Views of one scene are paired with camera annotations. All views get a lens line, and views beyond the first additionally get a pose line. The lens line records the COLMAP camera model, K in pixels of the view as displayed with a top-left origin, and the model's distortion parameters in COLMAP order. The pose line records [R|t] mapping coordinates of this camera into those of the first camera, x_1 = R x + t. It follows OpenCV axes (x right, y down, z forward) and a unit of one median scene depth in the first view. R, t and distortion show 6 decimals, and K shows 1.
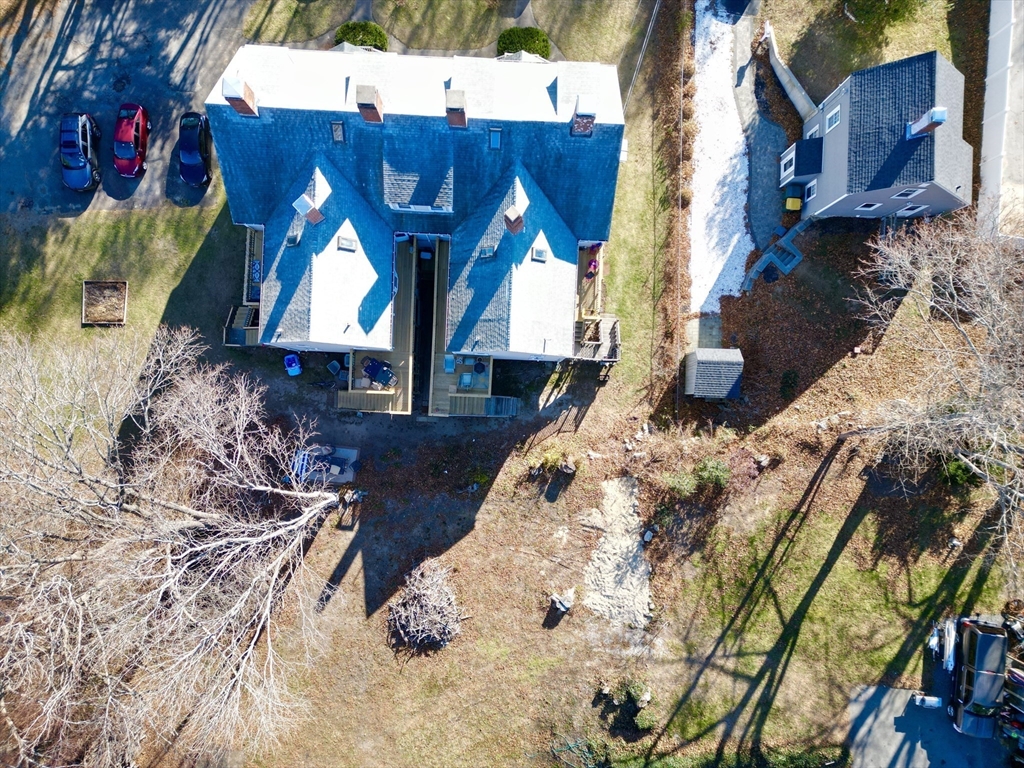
lens RADIAL K [[713.9, 0, 511.4], [0, 713.9, 379.3], [0, 0, 1]] dist [0.086639, -0.095043]
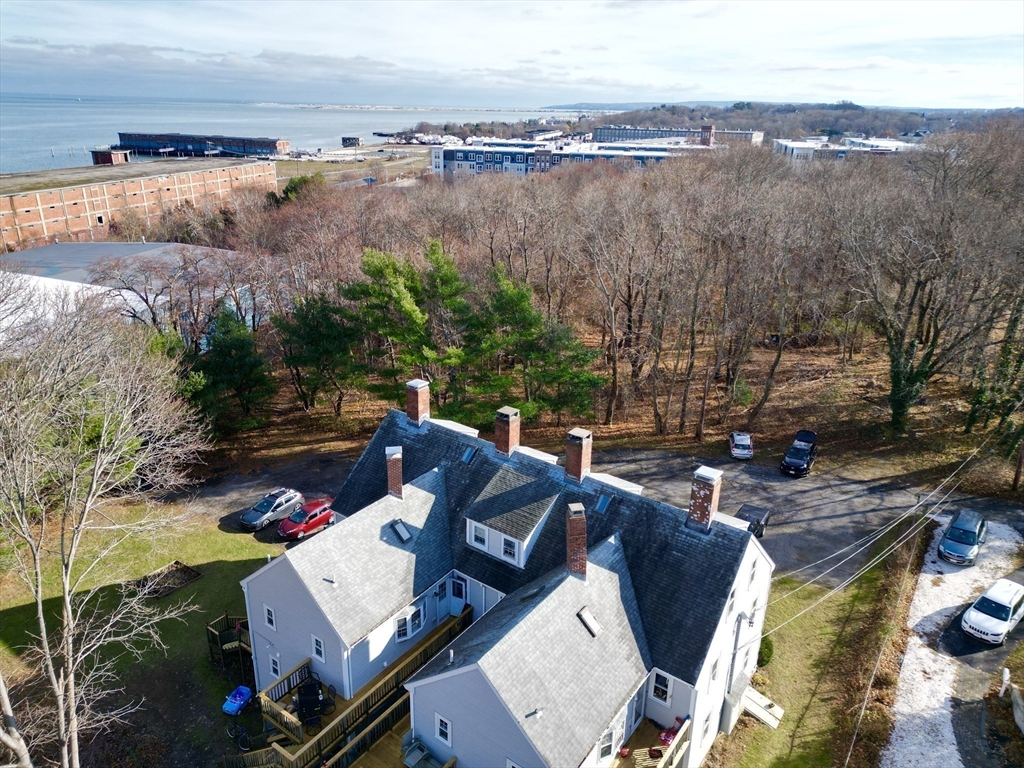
lens RADIAL K [[713.9, 0, 511.4], [0, 713.9, 379.3], [0, 0, 1]] dist [0.086639, -0.095043]
pose [[0.831604, 0.200122, -0.518059, 0.275839], [-0.555310, 0.313211, -0.770409, 0.324861], [0.008086, 0.928359, 0.371597, 0.457949]]
